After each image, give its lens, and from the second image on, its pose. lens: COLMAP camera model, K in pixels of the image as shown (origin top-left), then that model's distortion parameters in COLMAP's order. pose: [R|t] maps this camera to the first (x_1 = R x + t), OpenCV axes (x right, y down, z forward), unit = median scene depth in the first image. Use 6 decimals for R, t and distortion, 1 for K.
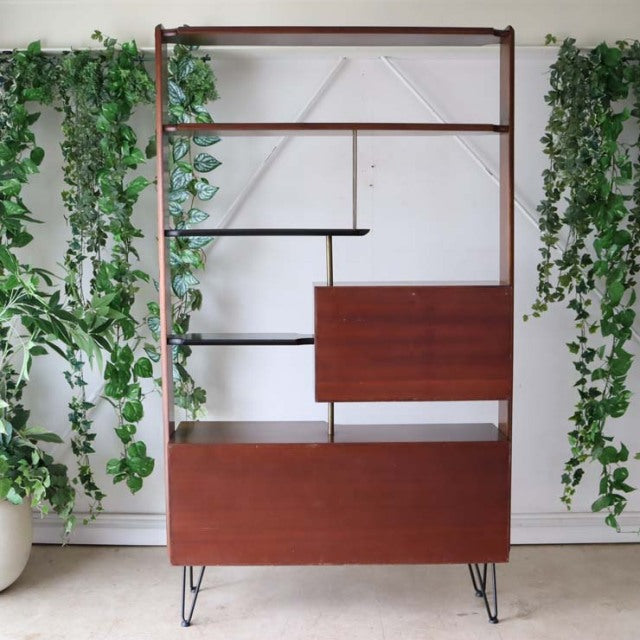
lens RADIAL K [[1288.6, 0, 314.1], [0, 1288.6, 320.5], [0, 0, 1]] dist [-0.023607, 0.000000]
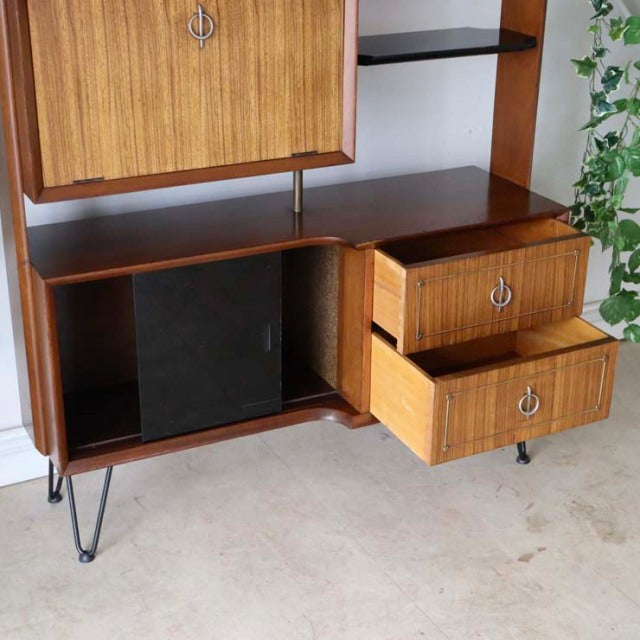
lens RADIAL K [[1288.6, 0, 326.0], [0, 1288.6, 322.8], [0, 0, 1]] dist [-0.023607, 0.000000]
pose [[0.894197, -0.164532, 0.416343, -0.170178], [0.031109, 0.950602, 0.308849, -0.053354], [-0.446592, -0.263219, 0.855144, 0.517989]]
